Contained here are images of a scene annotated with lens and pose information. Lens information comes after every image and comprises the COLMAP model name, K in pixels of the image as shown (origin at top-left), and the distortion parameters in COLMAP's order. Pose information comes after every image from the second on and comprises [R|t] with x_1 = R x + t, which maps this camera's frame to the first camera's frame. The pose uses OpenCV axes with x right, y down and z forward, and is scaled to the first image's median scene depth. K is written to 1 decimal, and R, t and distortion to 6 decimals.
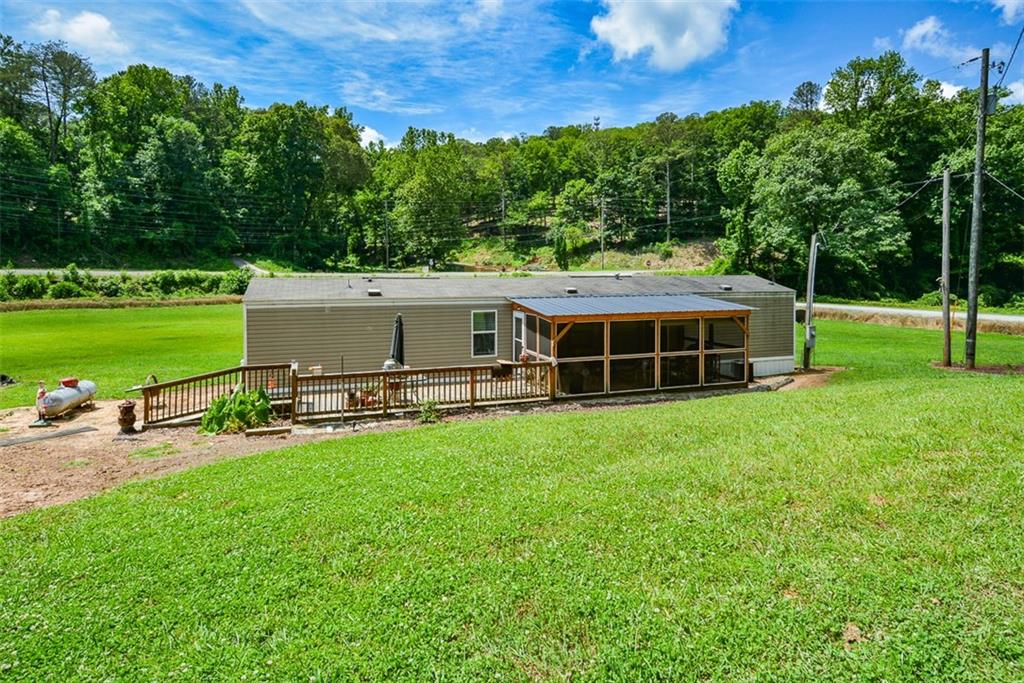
lens RADIAL K [[552.9, 0, 511.0], [0, 552.9, 287.7], [0, 0, 1]] dist [-0.014297, -0.001006]
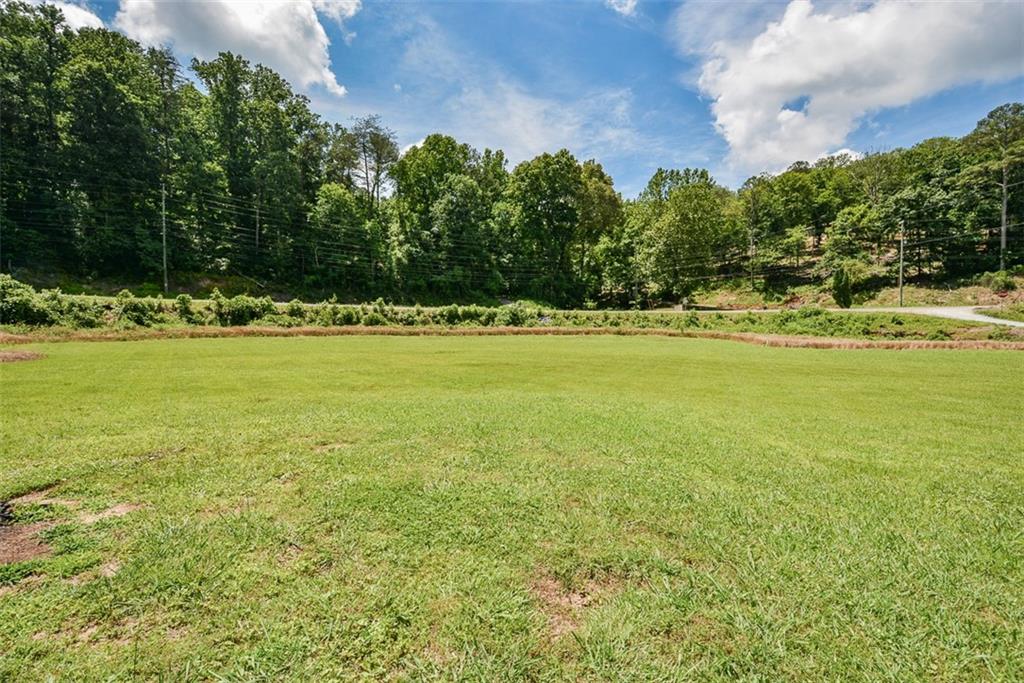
lens RADIAL K [[453.5, 0, 515.7], [0, 453.5, 337.9], [0, 0, 1]] dist [0.002038, -0.002524]
pose [[0.922600, 0.016040, -0.385425, -0.125711], [-0.014070, 0.999870, 0.007931, 0.019340], [0.385502, -0.001895, 0.922705, 0.170476]]
